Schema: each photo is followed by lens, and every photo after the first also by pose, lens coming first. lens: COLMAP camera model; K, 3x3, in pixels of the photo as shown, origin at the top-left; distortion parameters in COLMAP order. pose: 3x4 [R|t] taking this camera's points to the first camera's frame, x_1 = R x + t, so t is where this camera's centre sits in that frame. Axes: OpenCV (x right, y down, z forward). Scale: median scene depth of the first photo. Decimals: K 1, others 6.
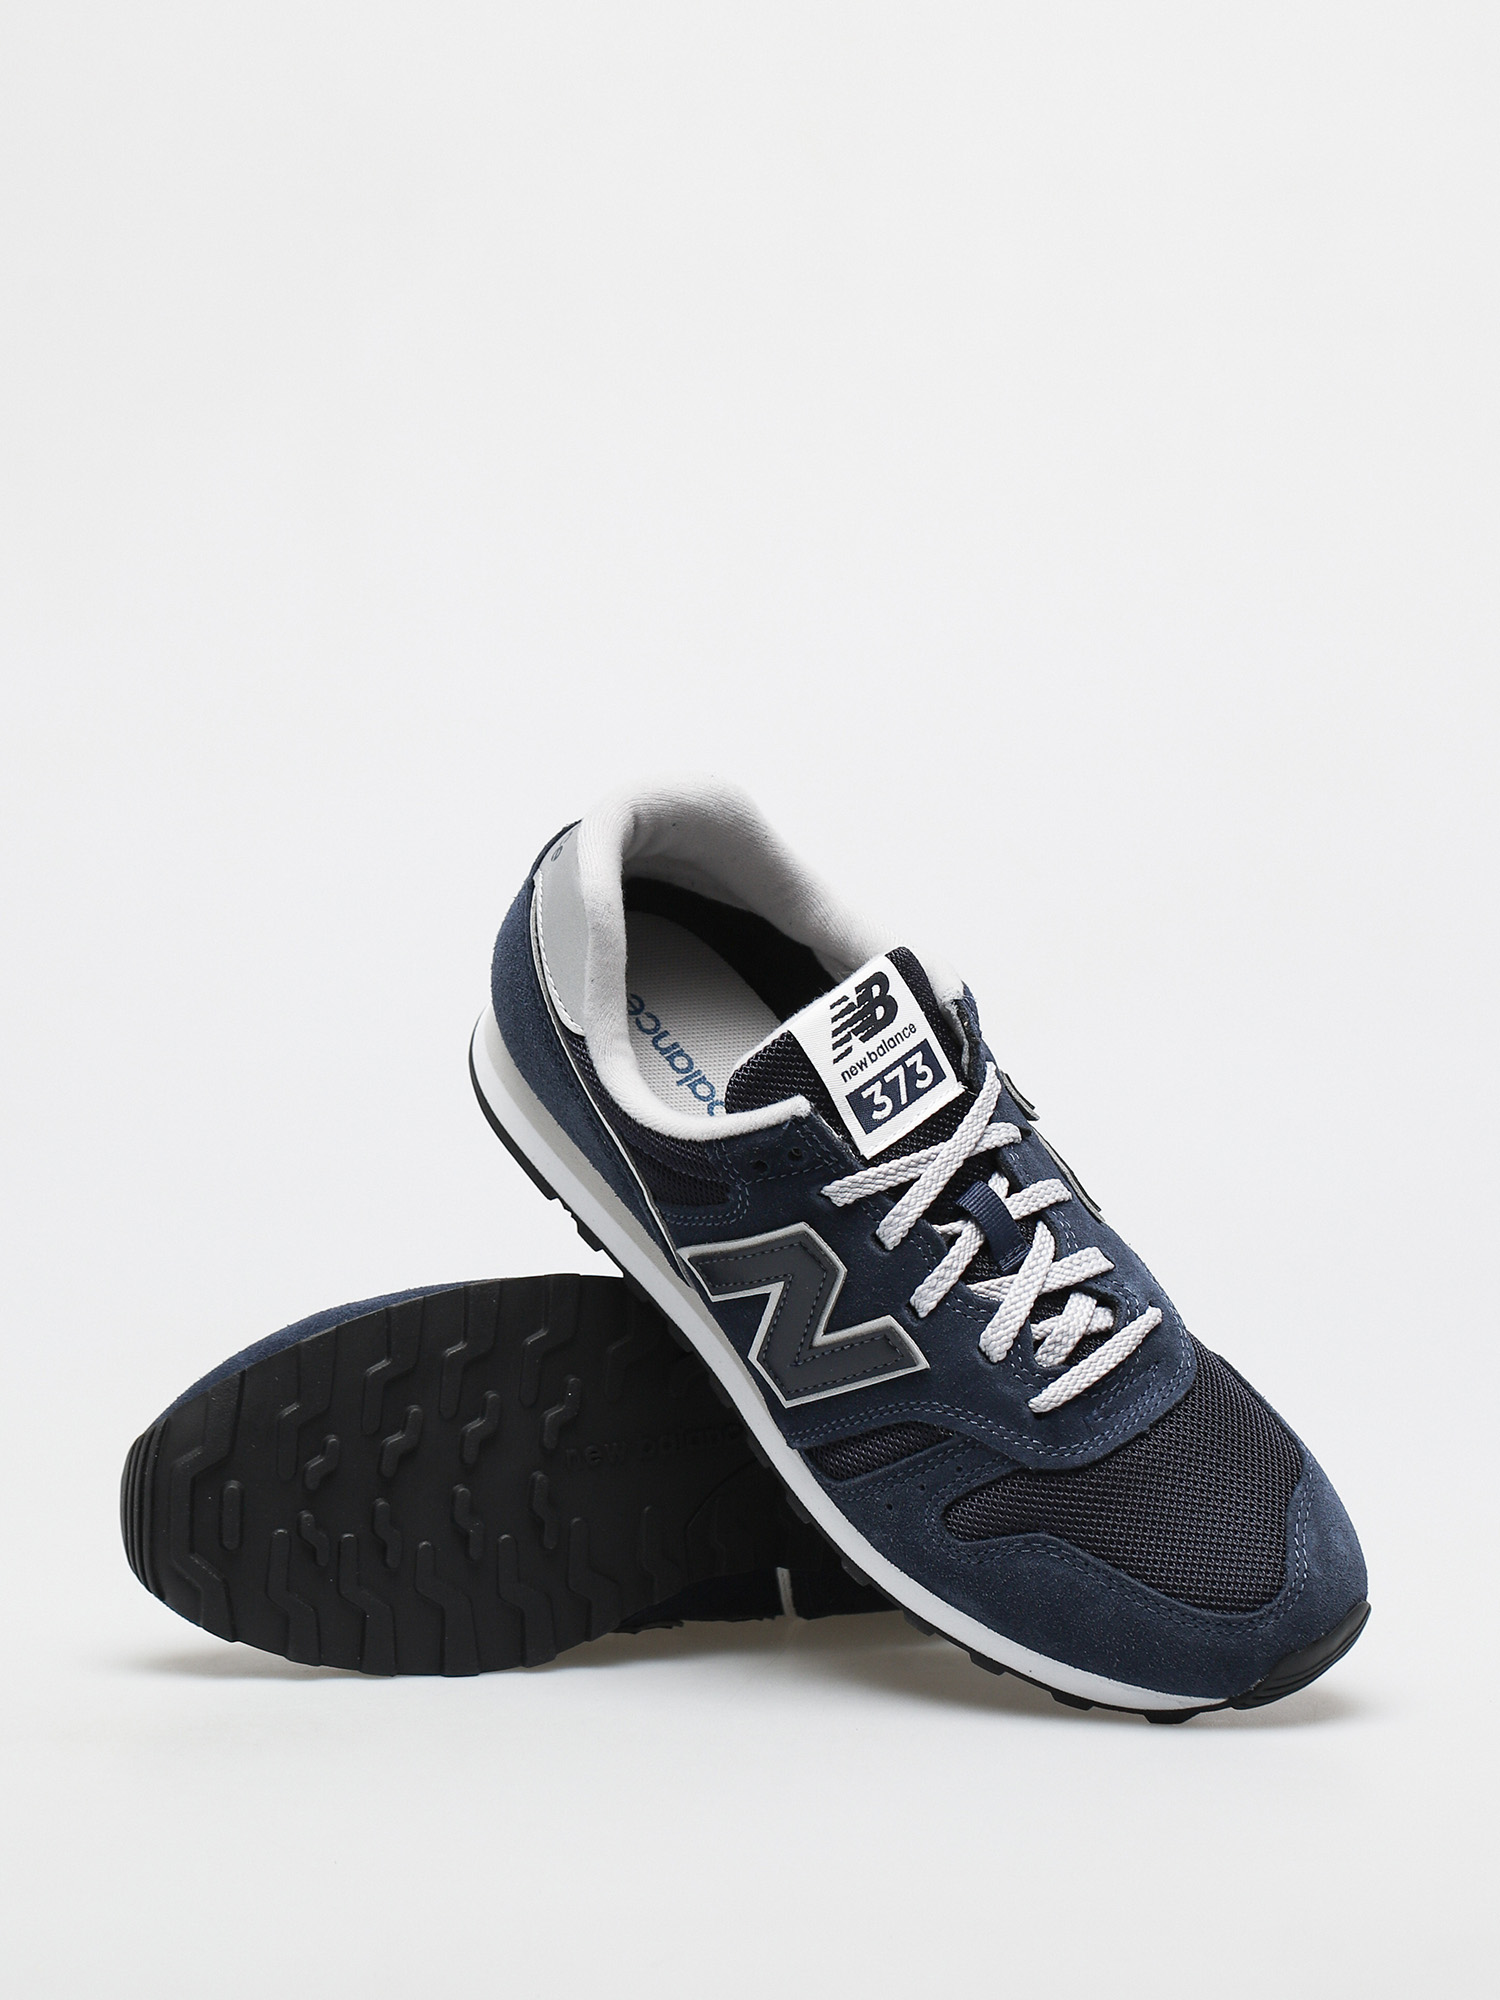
lens RADIAL K [[5613.0, 0, 750.0], [0, 5613.0, 1000.0], [0, 0, 1]] dist [-0.002137, 0.288094]
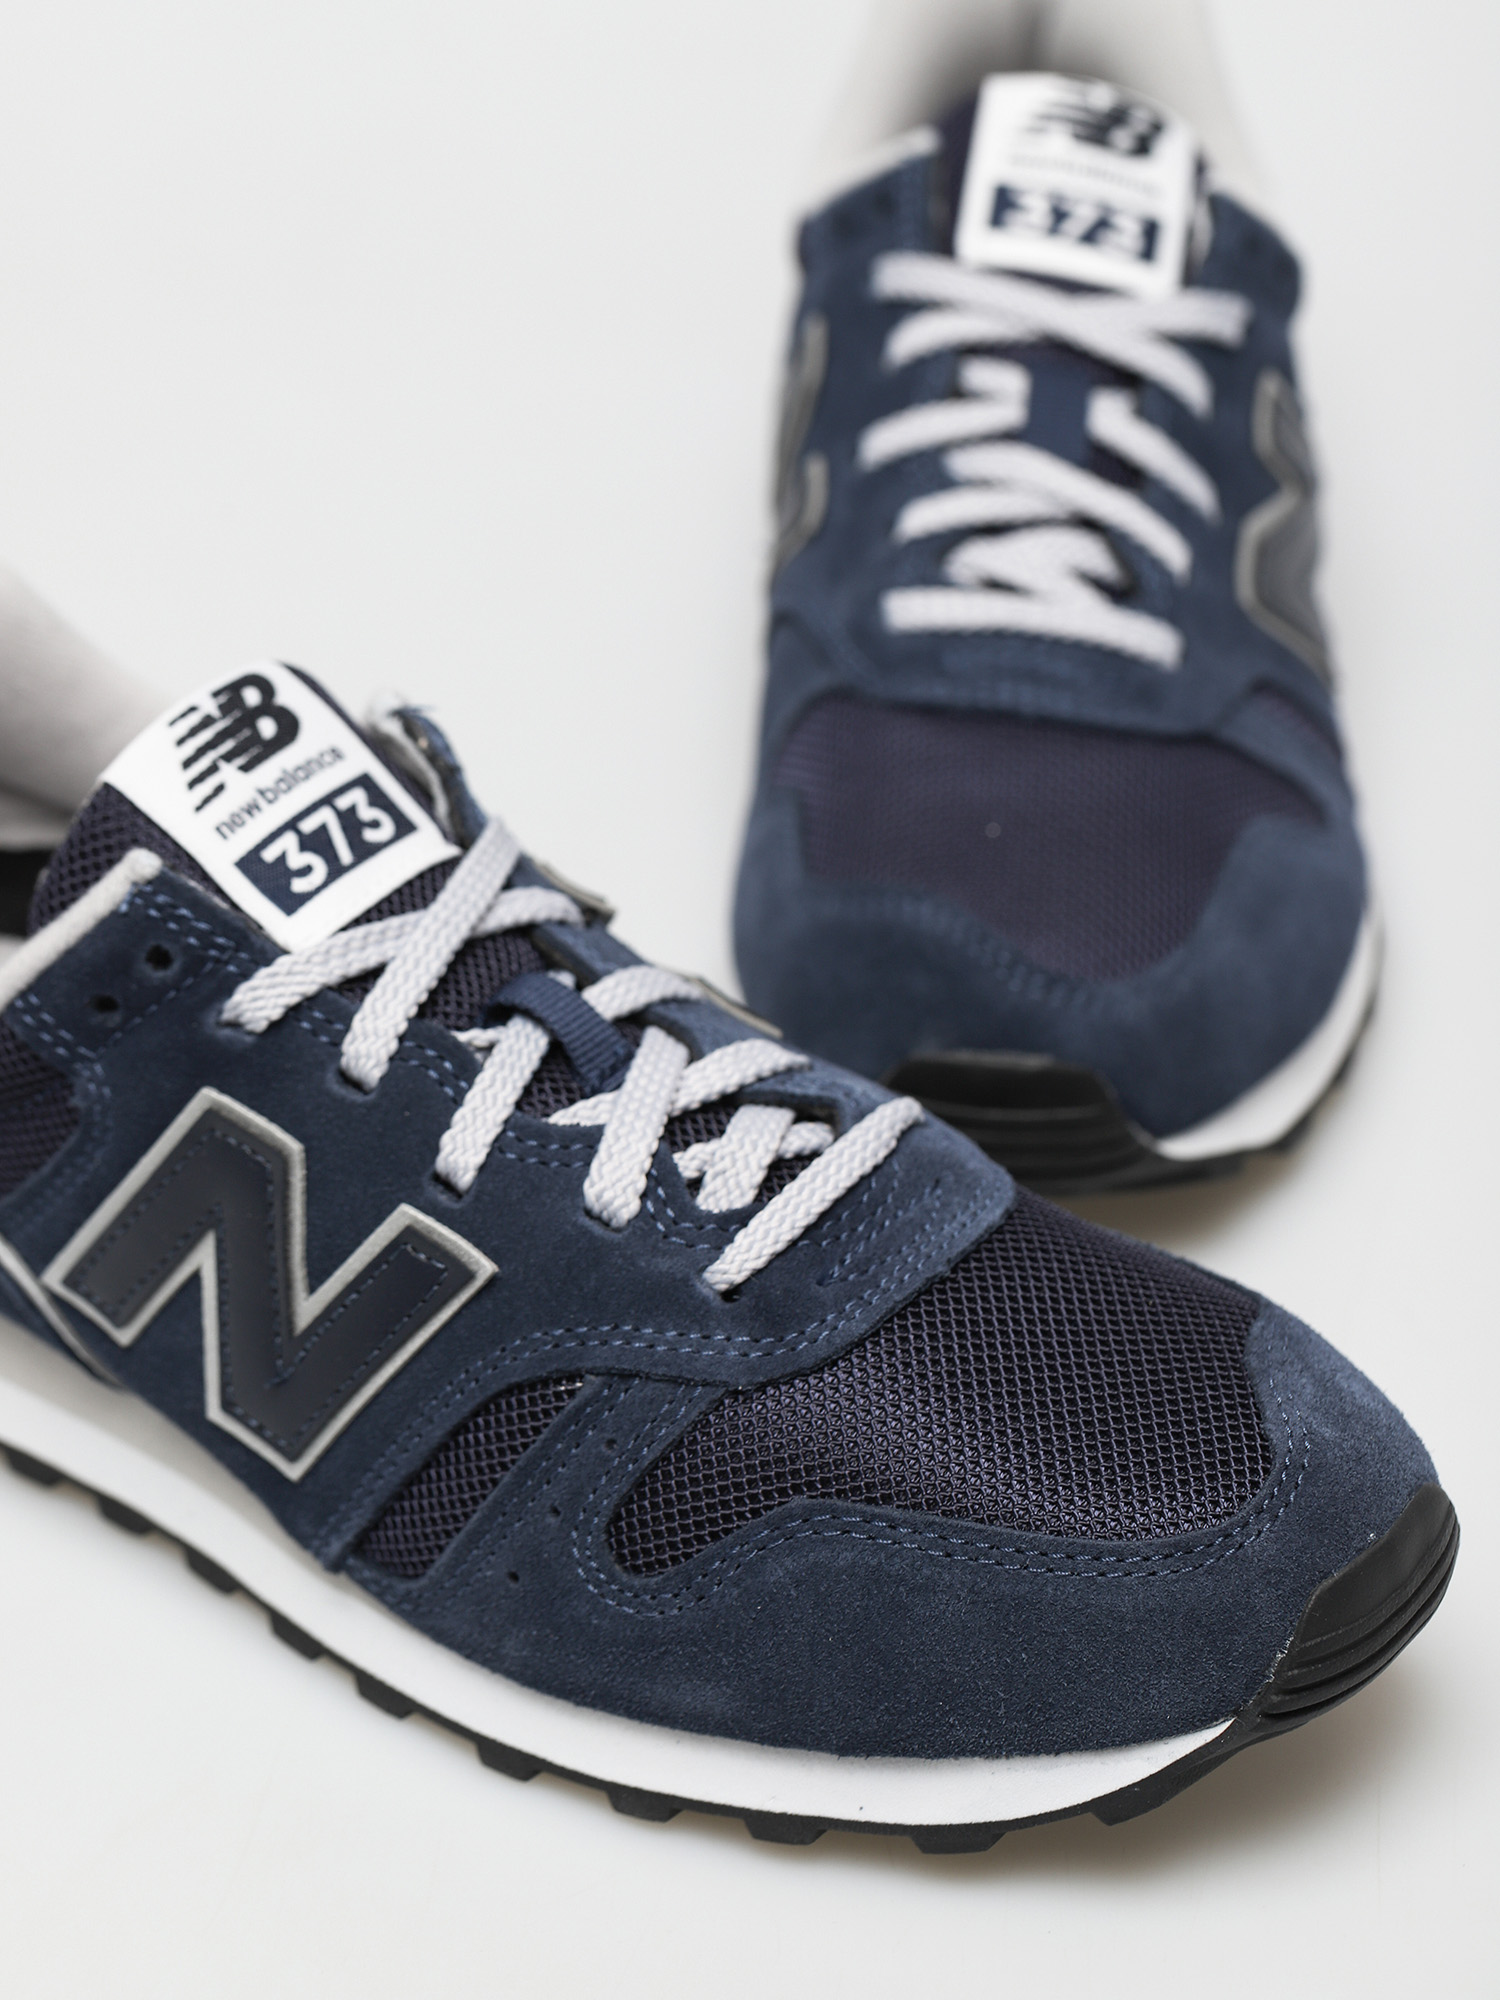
lens RADIAL K [[5613.0, 0, 750.0], [0, 5613.0, 1000.0], [0, 0, 1]] dist [-0.002137, 0.288094]
pose [[0.962144, -0.260522, 0.080038, 0.018084], [0.264263, 0.963613, -0.040189, 0.063937], [-0.066655, 0.059819, 0.995981, 0.457497]]
